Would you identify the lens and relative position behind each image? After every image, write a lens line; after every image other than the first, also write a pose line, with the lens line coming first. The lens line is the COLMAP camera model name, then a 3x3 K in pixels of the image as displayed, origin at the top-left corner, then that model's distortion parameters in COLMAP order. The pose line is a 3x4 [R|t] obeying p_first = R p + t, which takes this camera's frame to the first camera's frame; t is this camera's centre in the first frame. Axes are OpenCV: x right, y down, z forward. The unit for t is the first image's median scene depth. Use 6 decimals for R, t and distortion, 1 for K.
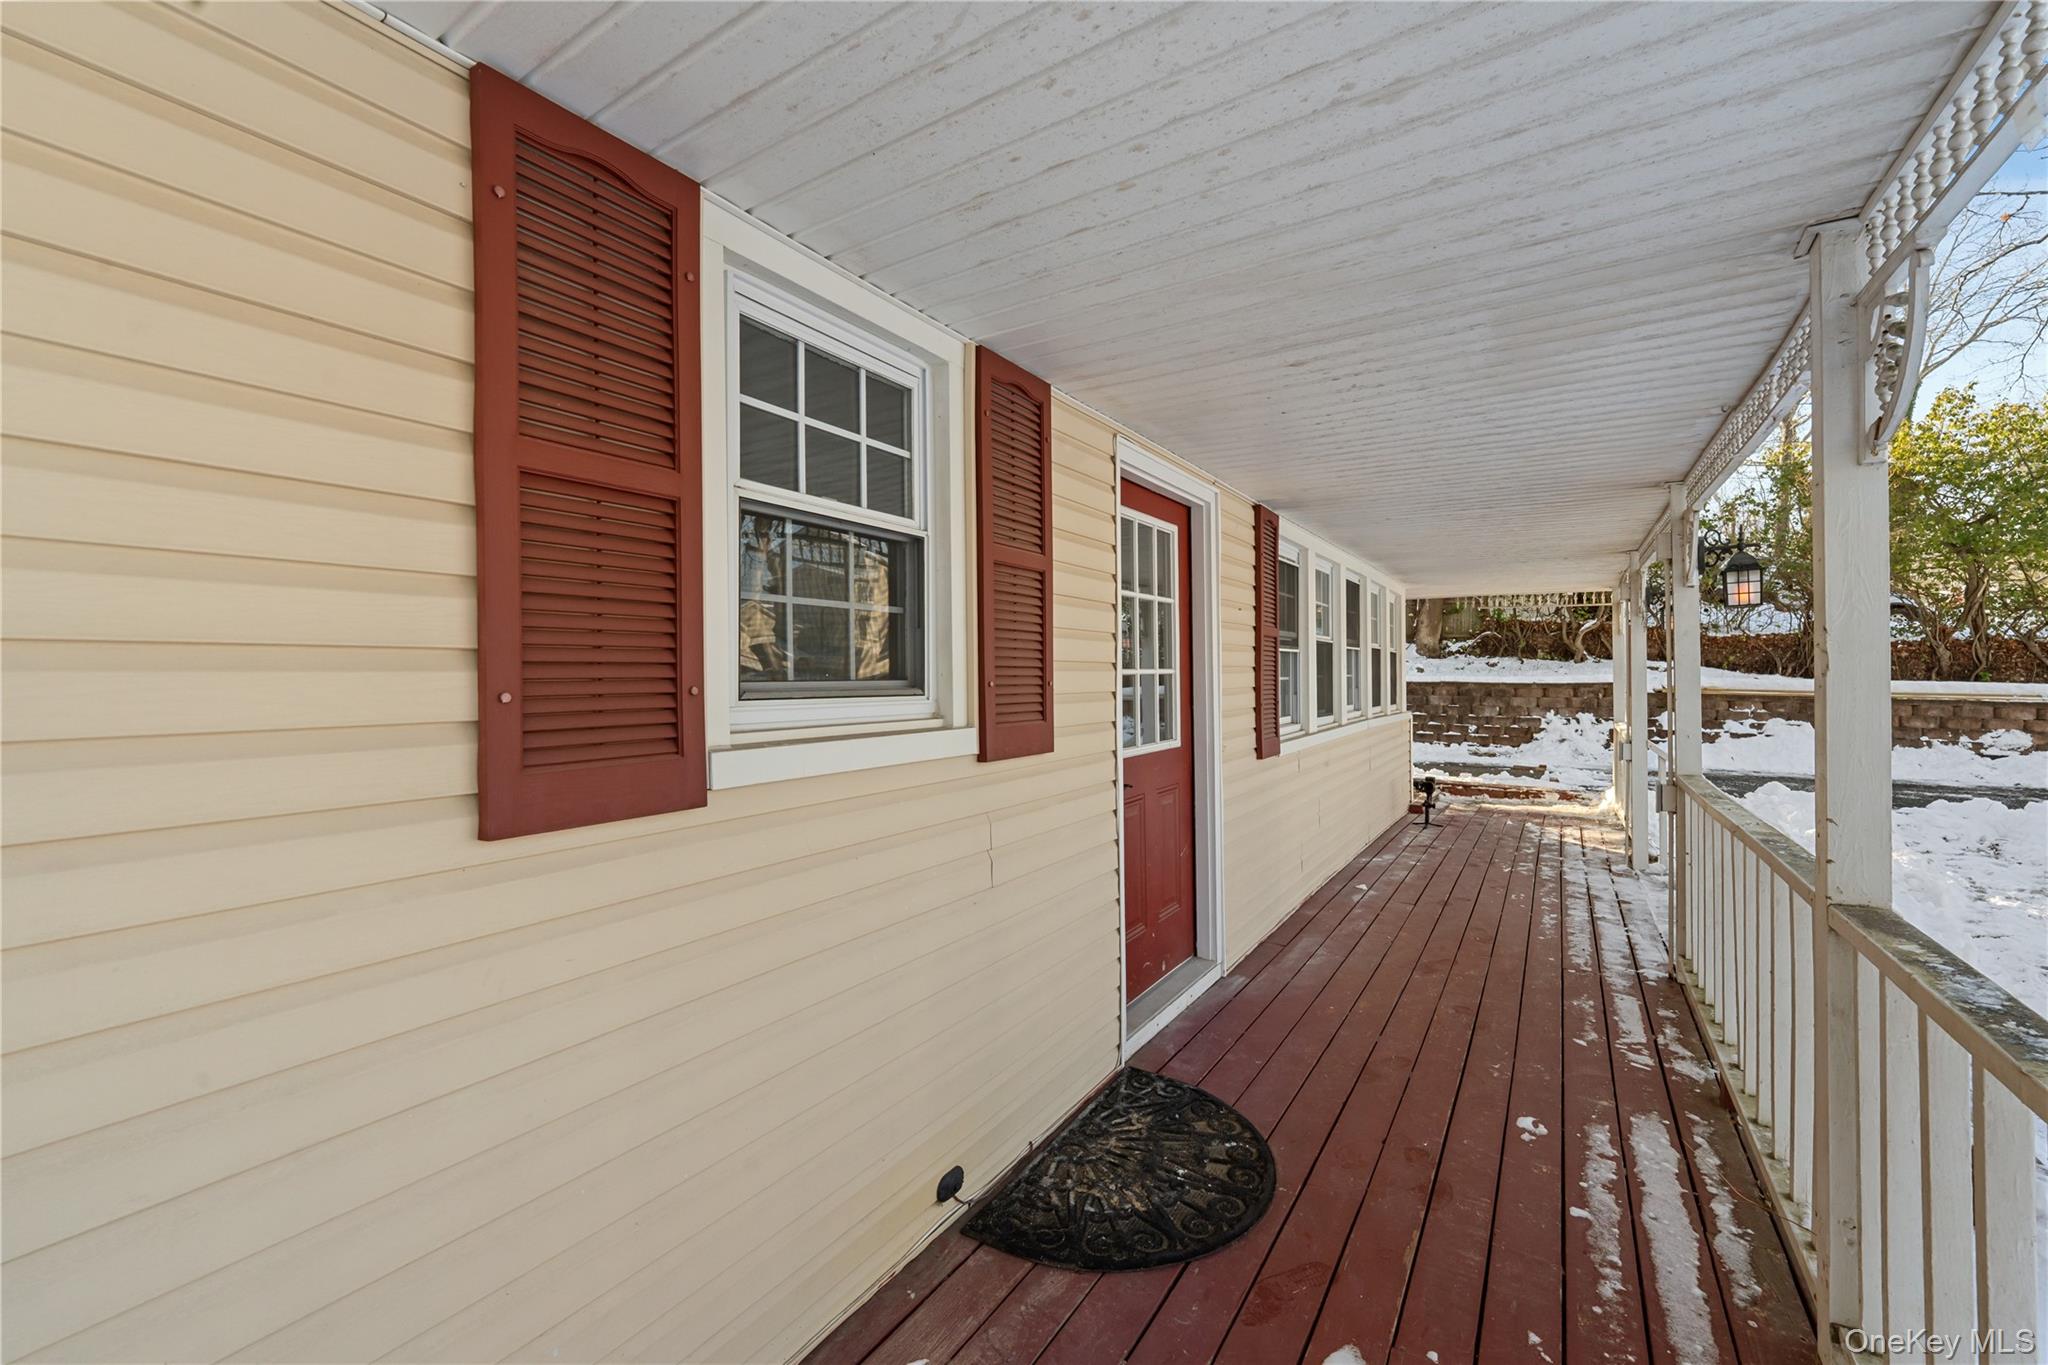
lens RADIAL K [[834.8, 0, 1020.8], [0, 834.8, 674.8], [0, 0, 1]] dist [0.000320, 0.000102]
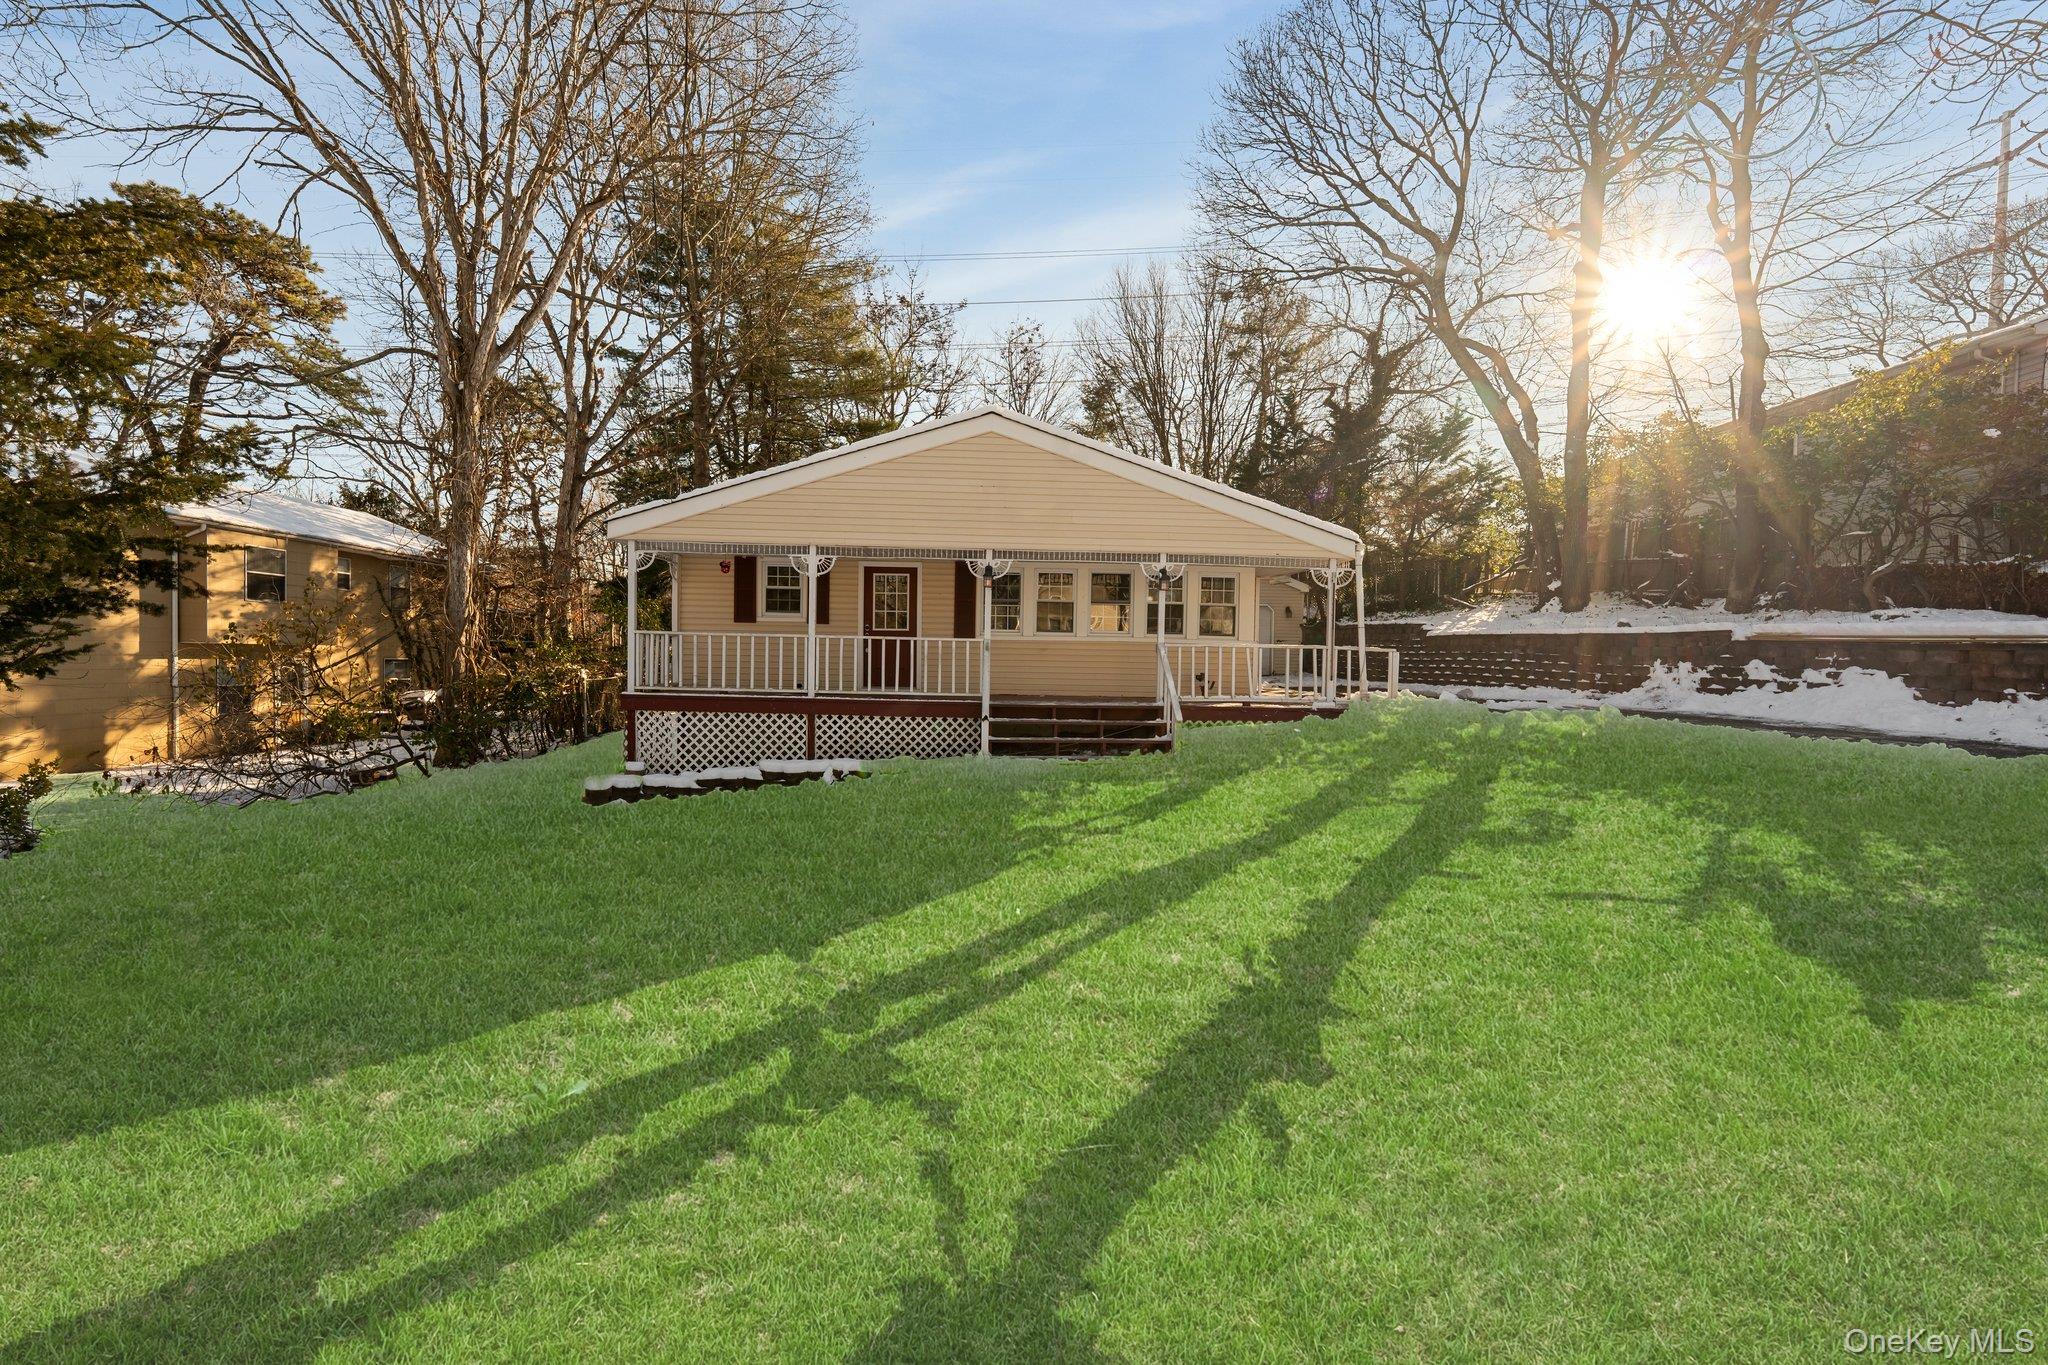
lens RADIAL K [[834.8, 0, 1020.8], [0, 834.8, 674.8], [0, 0, 1]] dist [0.000320, 0.000102]
pose [[0.558047, 0.033442, -0.829135, 1.221957], [-0.020404, 0.999438, 0.026578, 0.058866], [0.829559, 0.002086, 0.558416, -0.247557]]
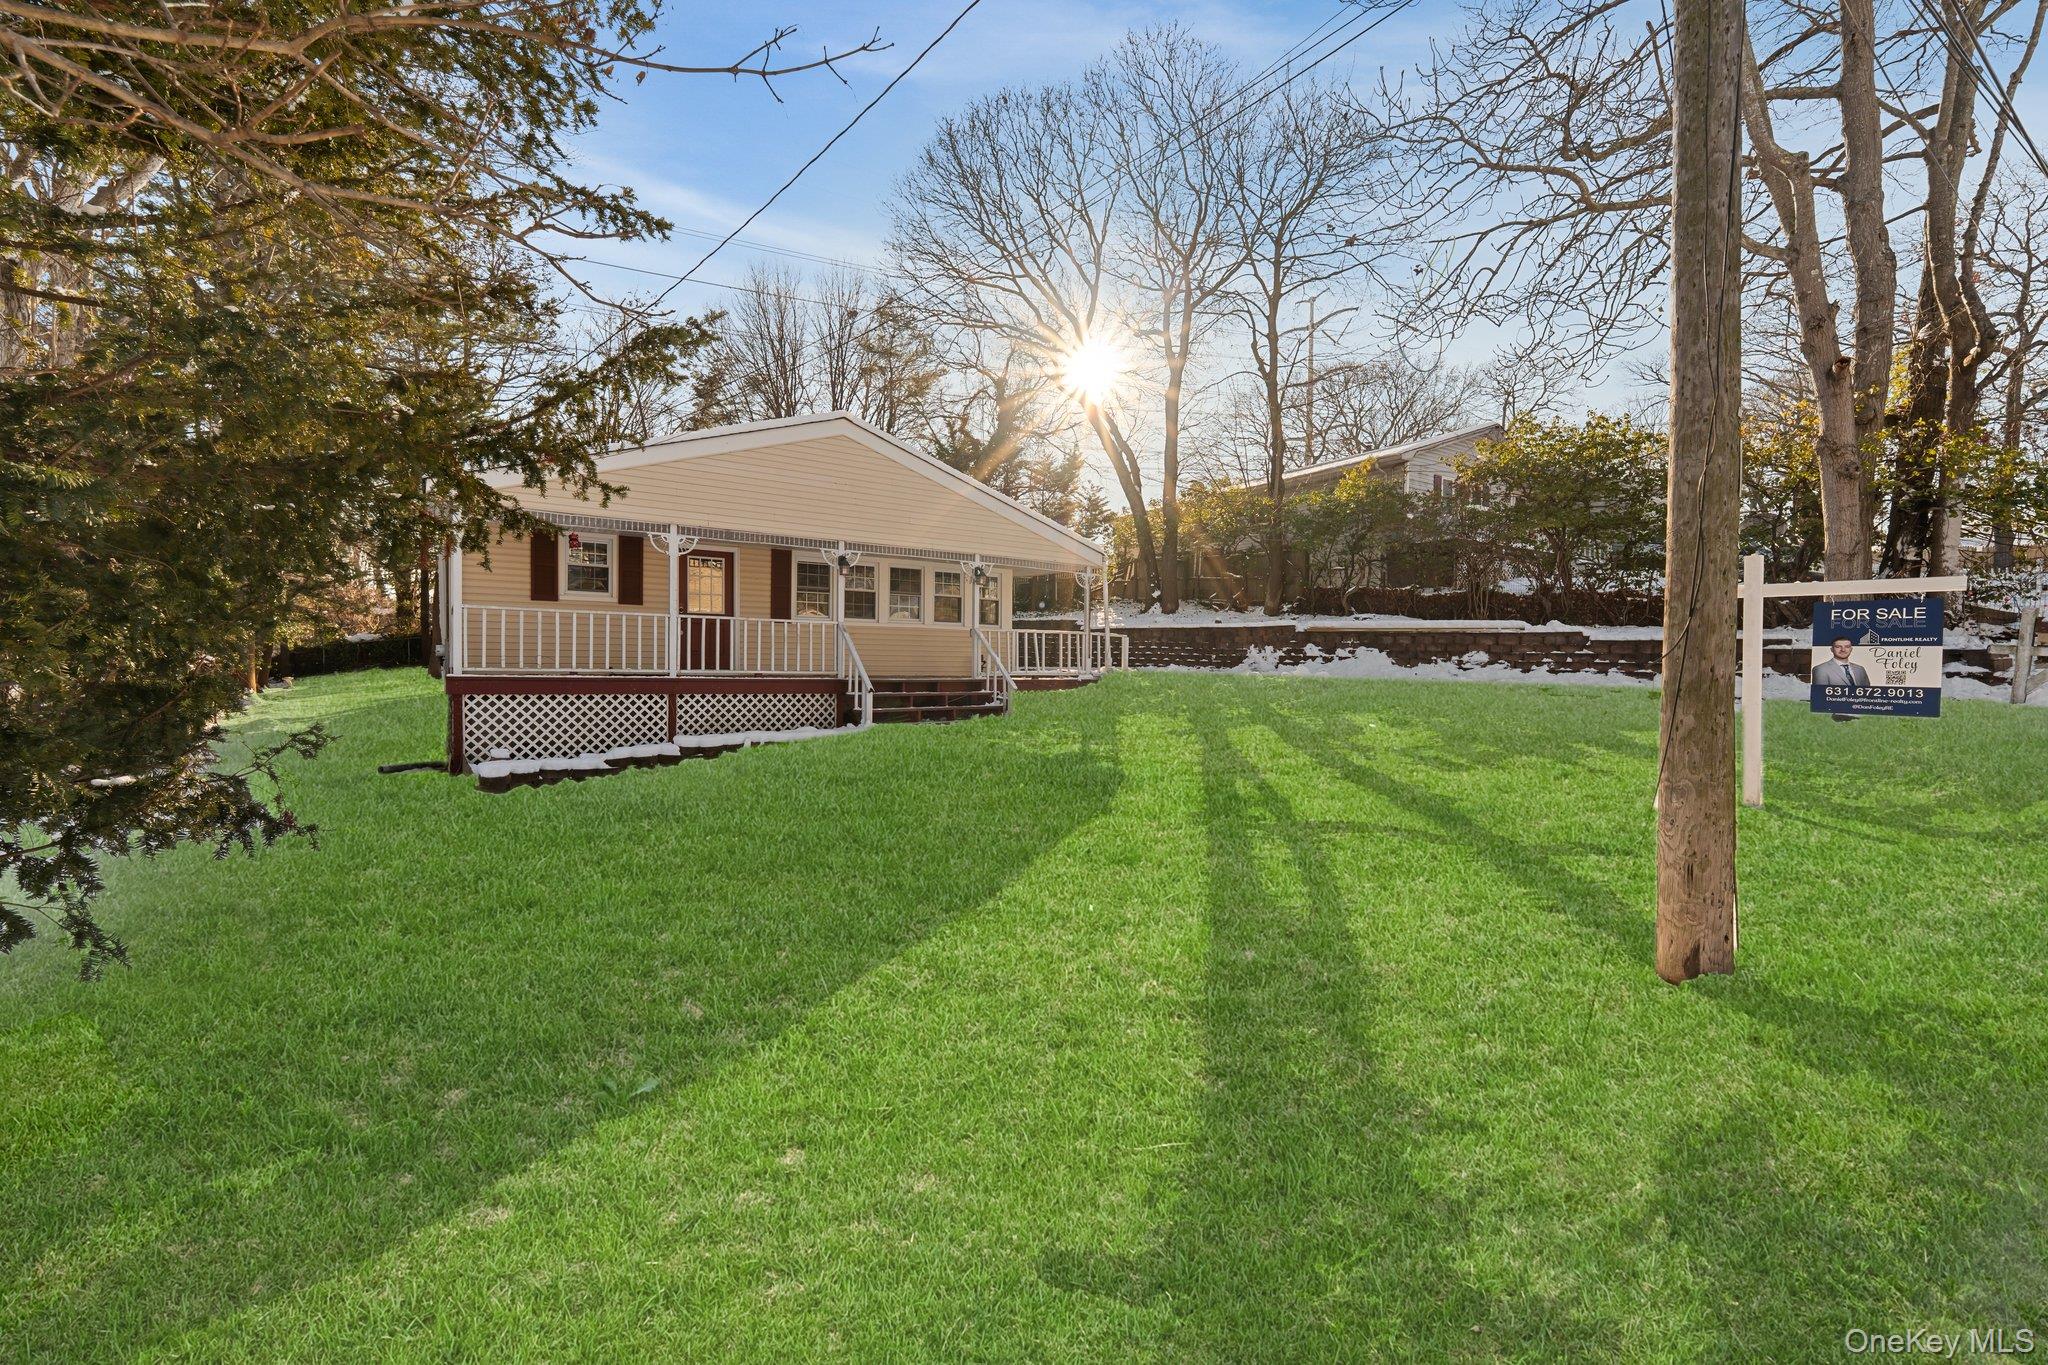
lens RADIAL K [[834.8, 0, 1020.8], [0, 834.8, 674.8], [0, 0, 1]] dist [0.000320, 0.000102]
pose [[0.912424, 0.020668, -0.408725, 1.022217], [-0.016037, 0.999763, 0.014754, 0.096602], [0.408933, -0.006907, 0.912538, -0.669950]]
